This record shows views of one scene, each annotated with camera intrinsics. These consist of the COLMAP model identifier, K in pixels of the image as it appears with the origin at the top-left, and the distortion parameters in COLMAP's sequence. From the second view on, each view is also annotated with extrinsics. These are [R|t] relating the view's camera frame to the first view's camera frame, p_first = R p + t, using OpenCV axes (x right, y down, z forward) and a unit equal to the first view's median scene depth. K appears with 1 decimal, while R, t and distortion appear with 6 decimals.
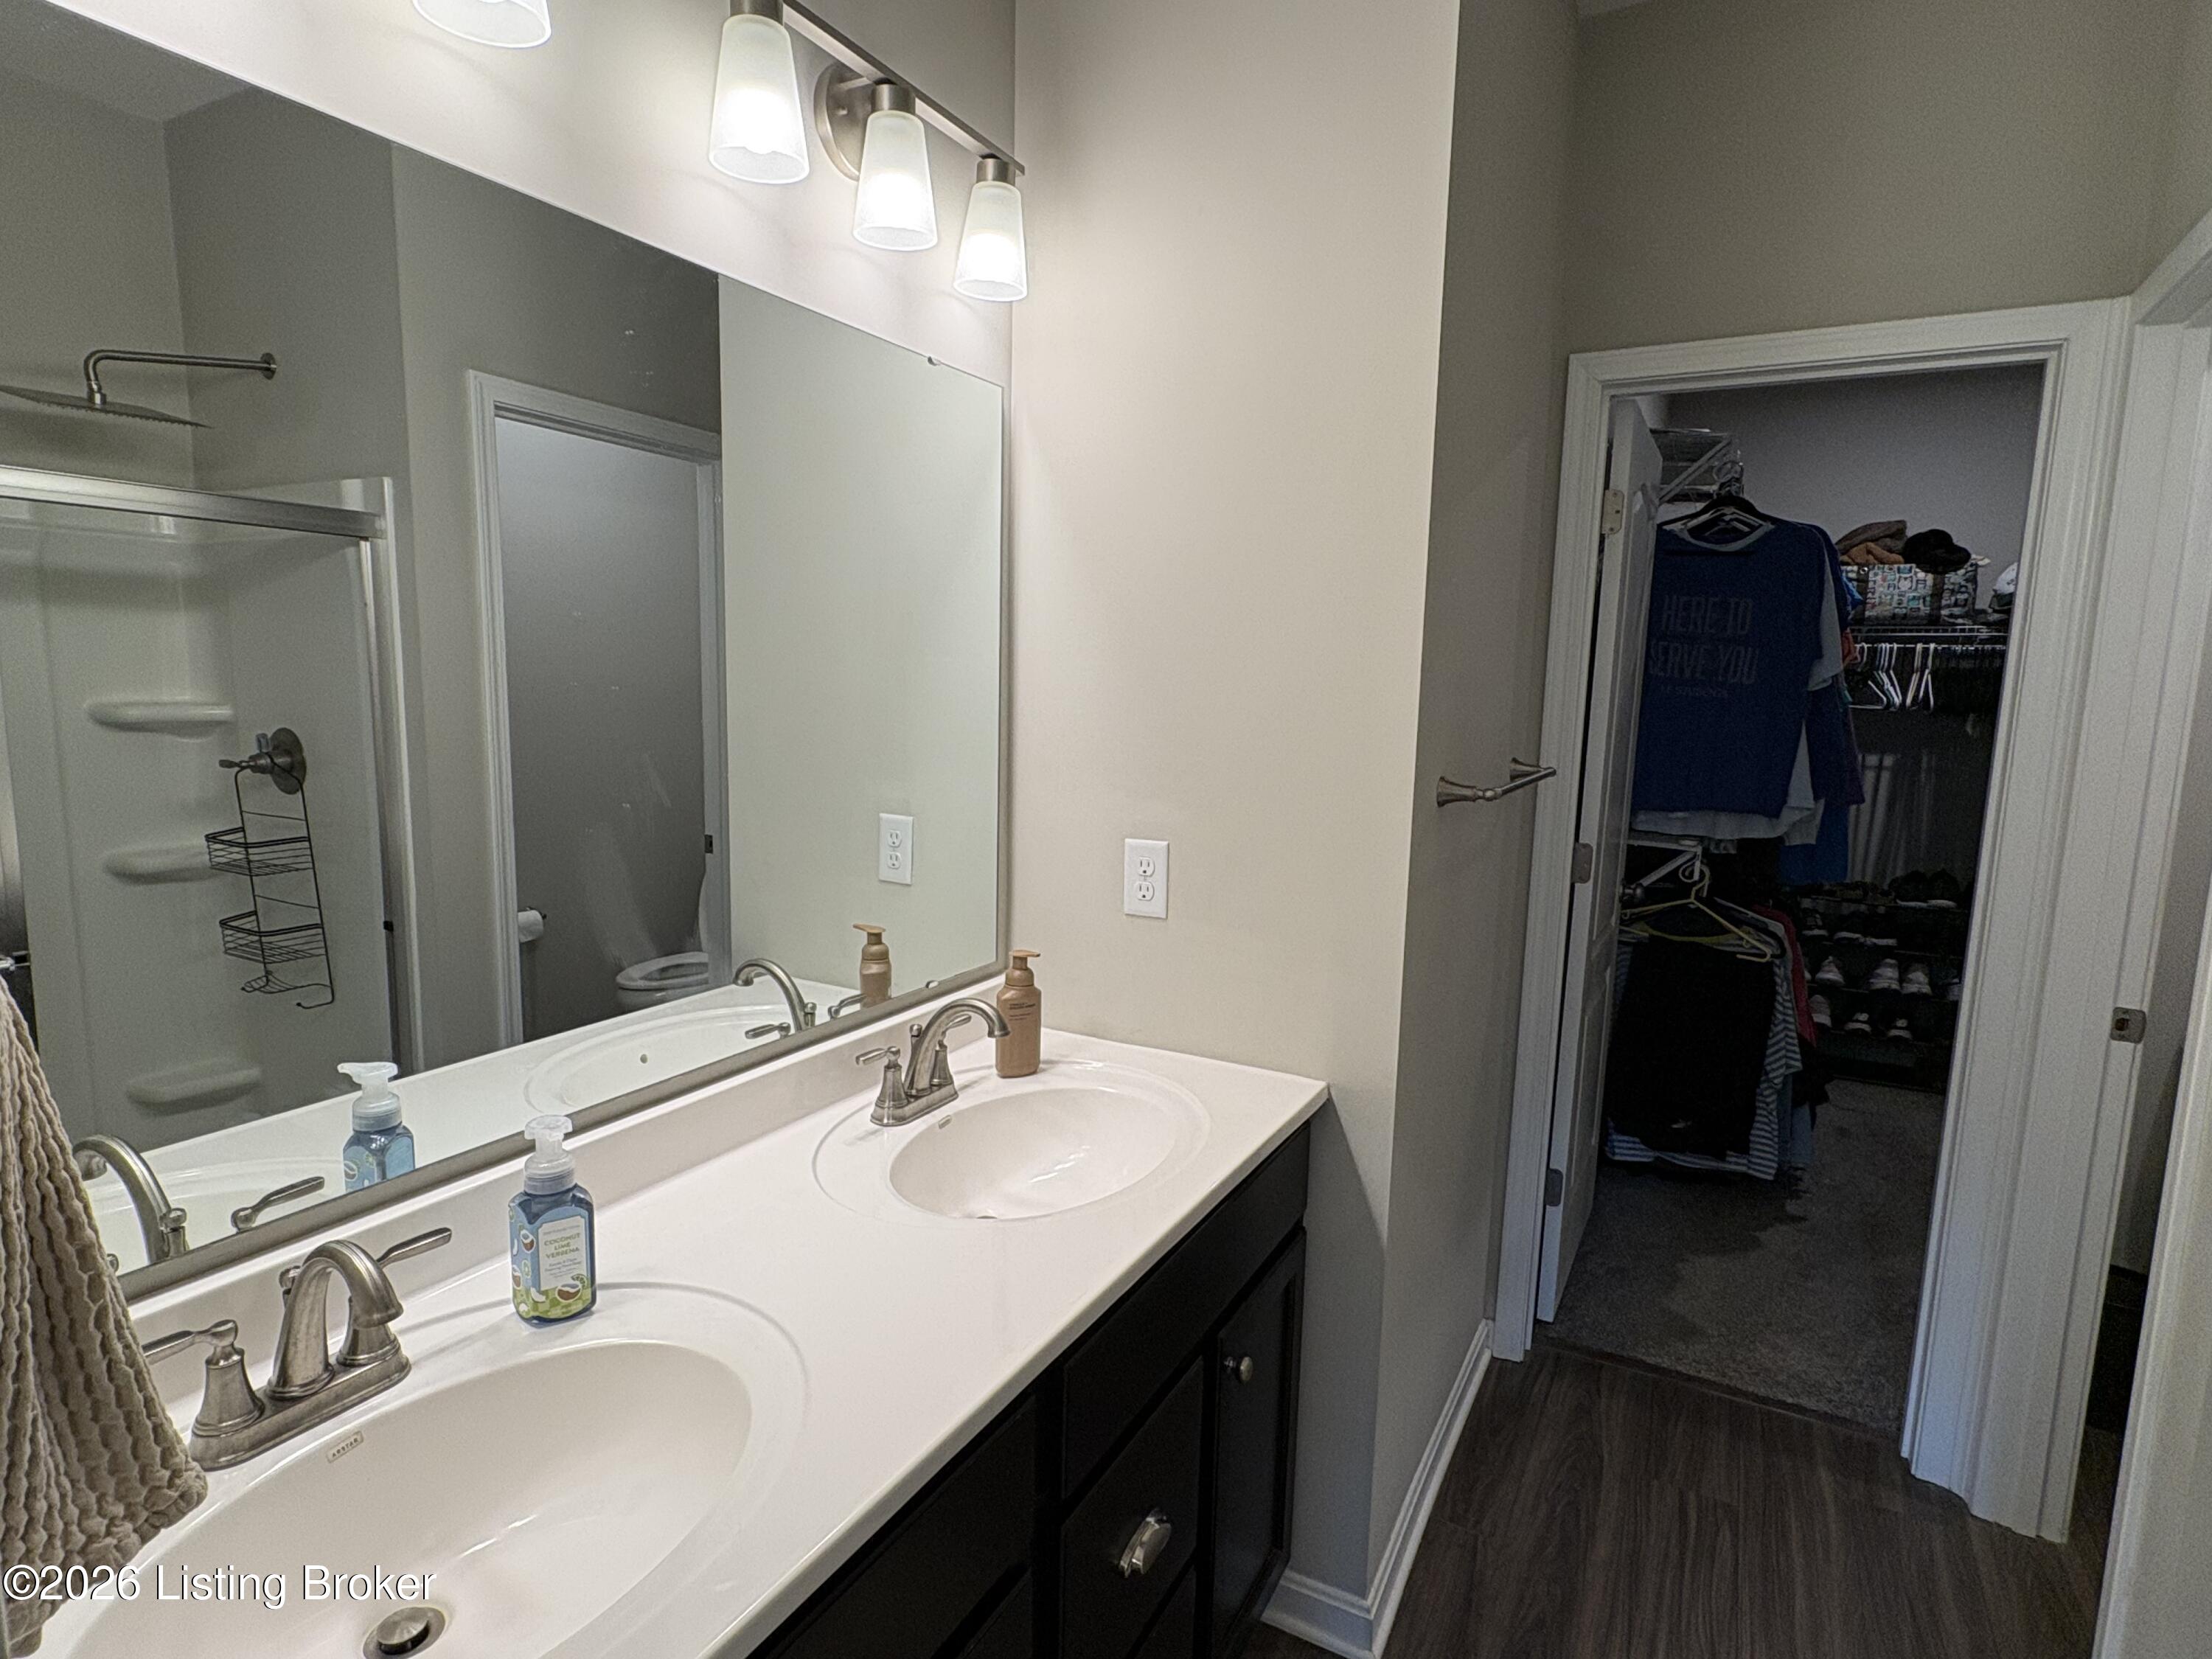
lens RADIAL K [[1161.5, 0, 1106.0], [0, 1161.5, 829.5], [0, 0, 1]] dist [-0.001513, -0.000970]
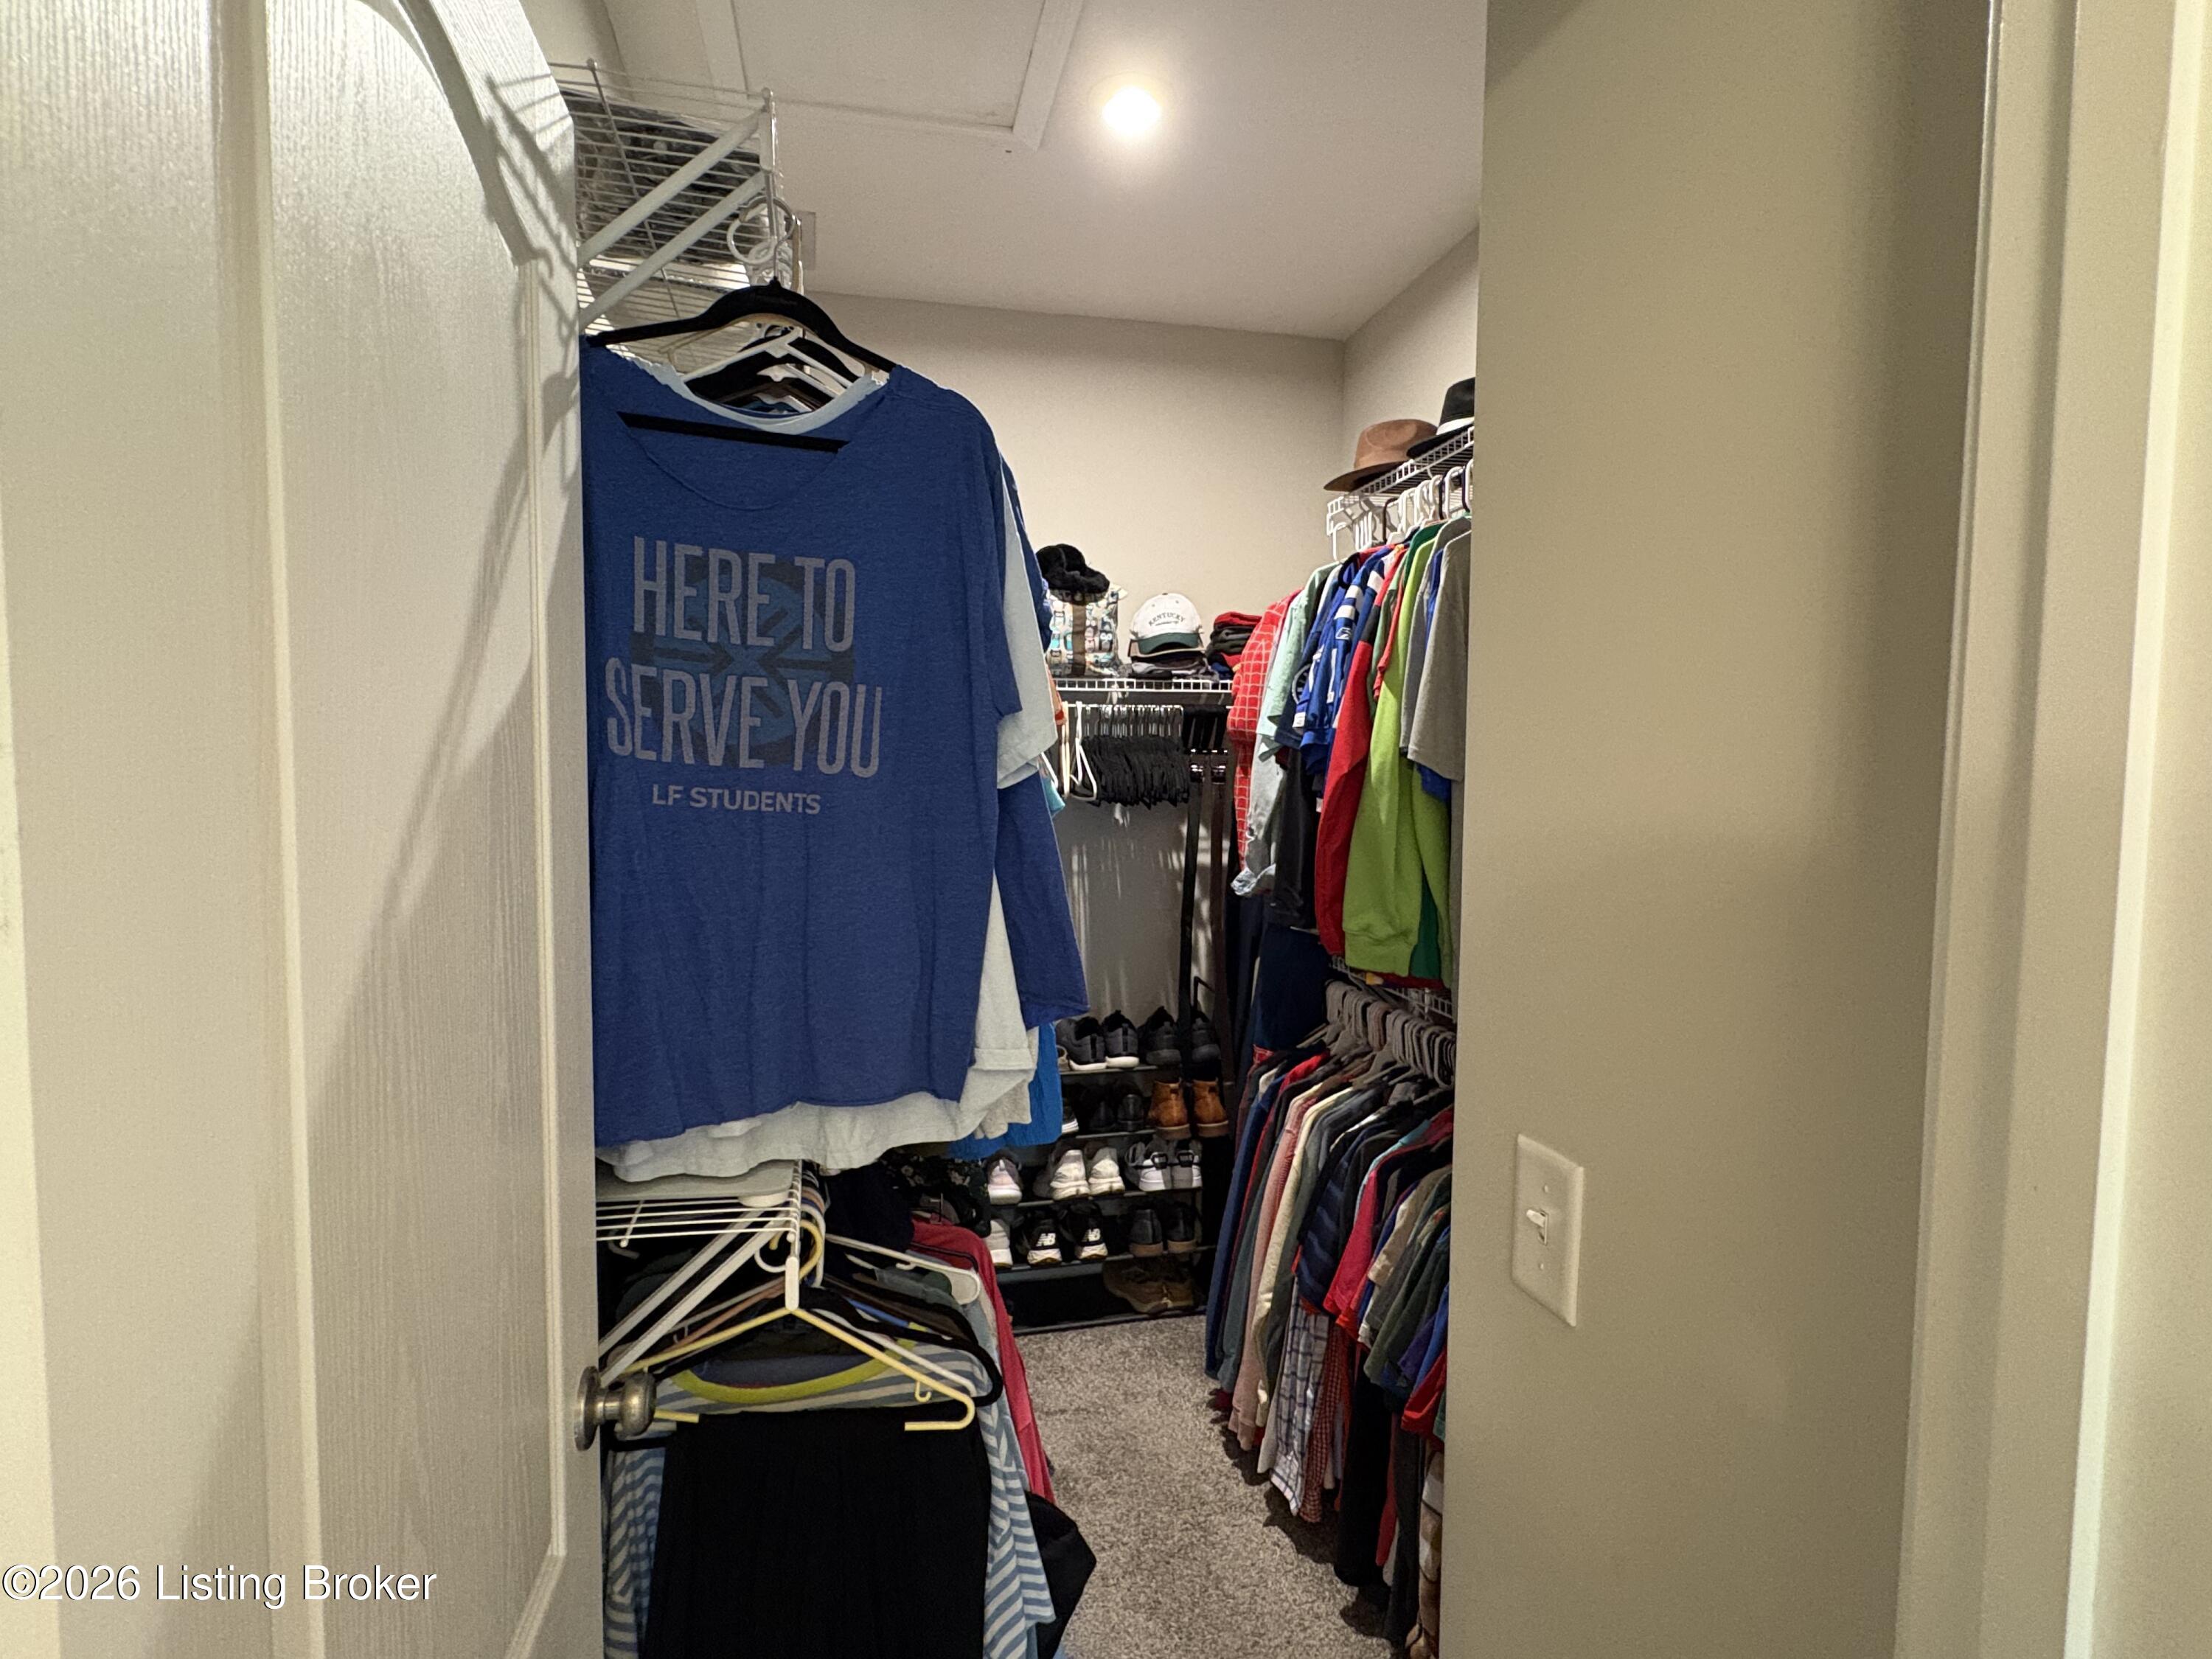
lens RADIAL K [[1161.5, 0, 1106.0], [0, 1161.5, 829.5], [0, 0, 1]] dist [-0.001513, -0.000970]
pose [[0.747823, -0.062865, 0.660915, 0.307220], [0.106233, 0.994010, -0.025653, -0.077176], [-0.655344, 0.089395, 0.750022, 0.568585]]
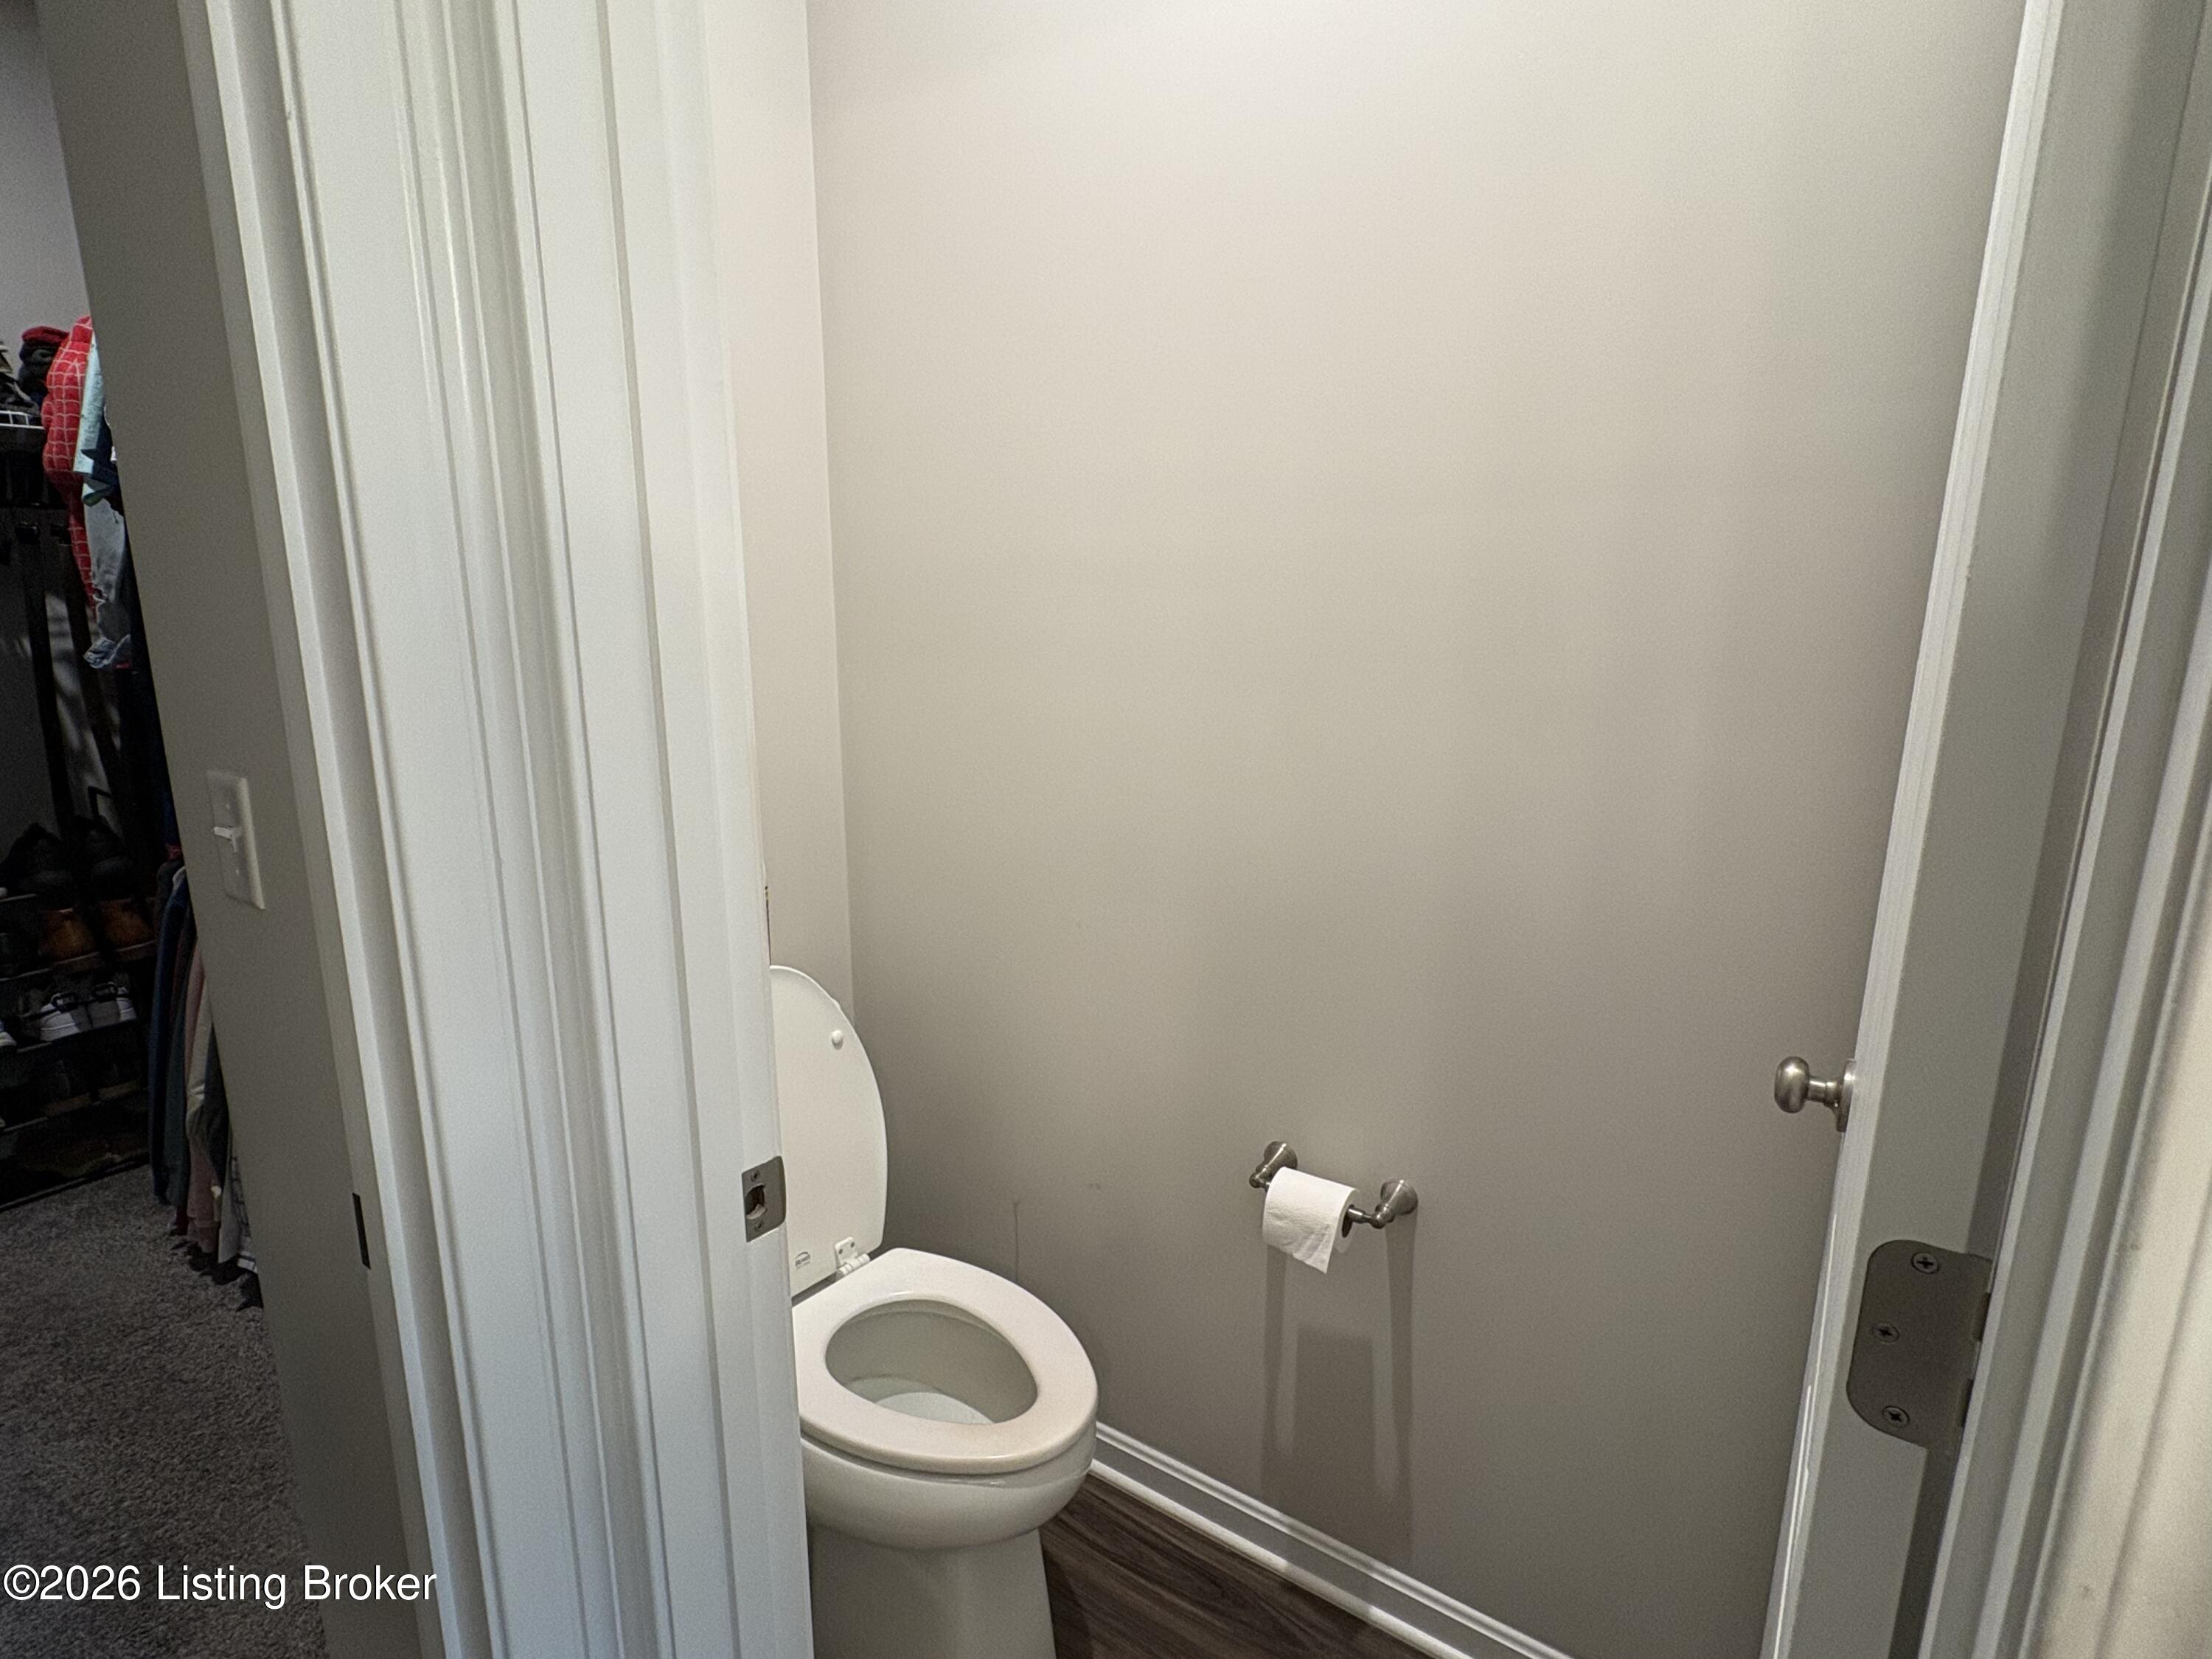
lens RADIAL K [[1161.5, 0, 1106.0], [0, 1161.5, 829.5], [0, 0, 1]] dist [-0.001513, -0.000970]
pose [[0.099319, -0.241998, 0.965180, 0.275452], [0.131804, 0.964629, 0.228297, -0.032495], [-0.986288, 0.104540, 0.127702, 0.451105]]
